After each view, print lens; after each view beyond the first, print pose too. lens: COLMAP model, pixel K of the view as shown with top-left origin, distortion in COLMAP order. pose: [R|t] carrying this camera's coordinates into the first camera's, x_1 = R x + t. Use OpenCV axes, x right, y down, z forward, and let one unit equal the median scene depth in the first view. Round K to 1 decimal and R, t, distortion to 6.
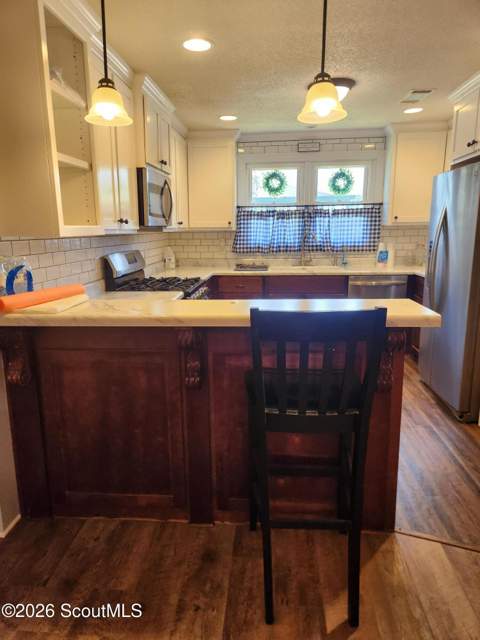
lens RADIAL K [[434.1, 0, 241.5], [0, 434.1, 317.4], [0, 0, 1]] dist [0.019315, -0.003366]
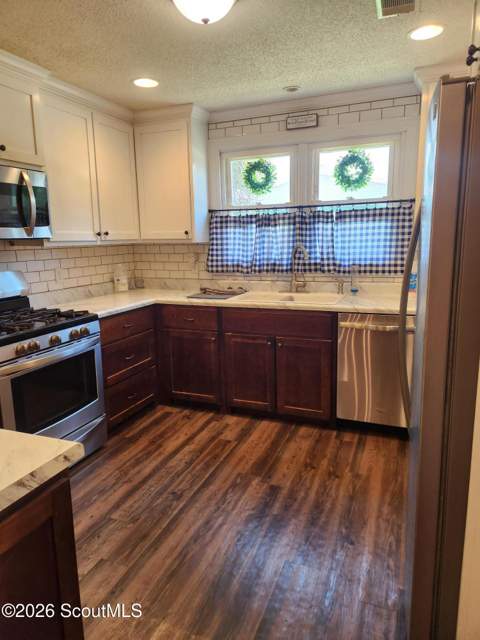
lens RADIAL K [[434.1, 0, 238.7], [0, 434.1, 318.2], [0, 0, 1]] dist [0.019315, -0.003366]
pose [[0.956237, 0.045354, -0.289057, 0.263268], [-0.049628, 0.998740, -0.007471, -0.067940], [0.288354, 0.021490, 0.957283, 0.307680]]
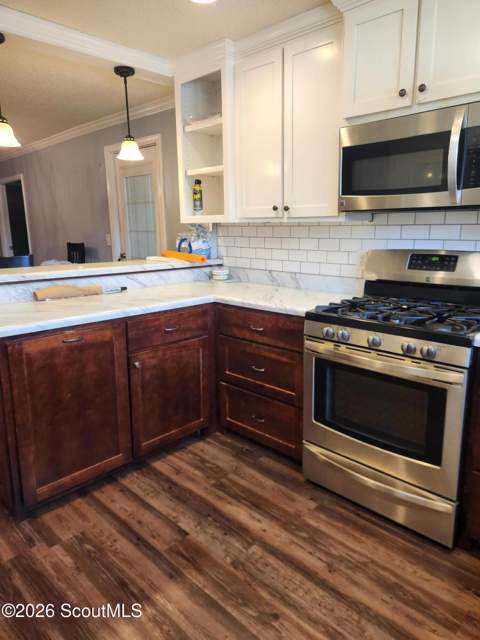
lens RADIAL K [[434.1, 0, 231.6], [0, 434.1, 300.2], [0, 0, 1]] dist [0.019315, -0.003366]
pose [[-0.643009, 0.171429, -0.746426, 0.285360], [-0.116751, 0.941293, 0.316759, -0.249271], [0.756907, 0.290825, -0.585245, 1.189428]]
